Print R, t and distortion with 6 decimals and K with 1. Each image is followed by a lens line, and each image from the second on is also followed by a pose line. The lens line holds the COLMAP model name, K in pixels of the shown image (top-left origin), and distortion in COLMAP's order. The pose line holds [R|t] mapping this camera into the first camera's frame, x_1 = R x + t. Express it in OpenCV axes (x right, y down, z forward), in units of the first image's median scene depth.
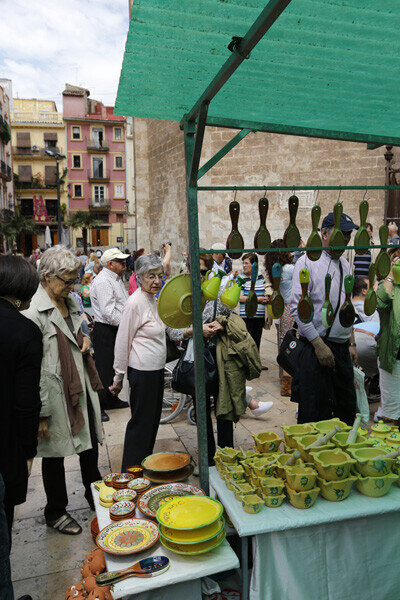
lens RADIAL K [[533.0, 0, 200.0], [0, 533.0, 300.0], [0, 0, 1]] dist [0.004406, 0.001430]
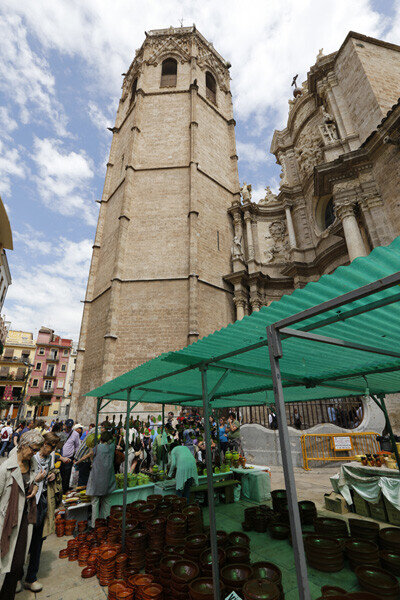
lens RADIAL K [[272.9, 0, 200.0], [0, 272.9, 300.0], [0, 0, 1]] dist [-0.047060, 0.015662]
pose [[0.950249, 0.112681, 0.290398, 0.000767], [0.042029, 0.877371, -0.477968, 0.001677], [-0.308644, 0.466394, 0.828985, -0.033715]]
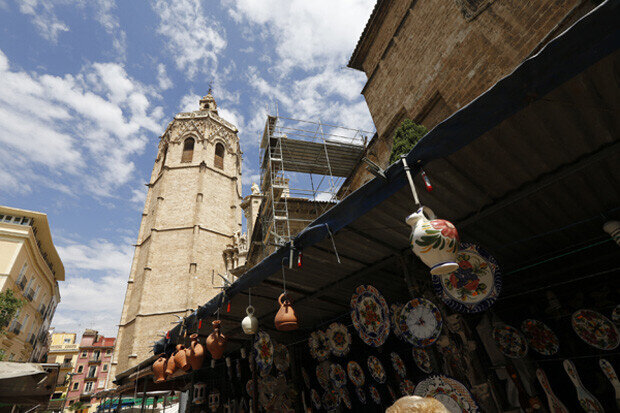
lens RADIAL K [[282.0, 0, 310.0], [0, 282.0, 206.5], [0, 0, 1]] dist [-0.047060, 0.015662]
pose [[0.908364, 0.121054, 0.400276, 0.067791], [0.168007, 0.770895, -0.614405, 0.041819], [-0.382947, 0.625353, 0.679916, -0.408766]]
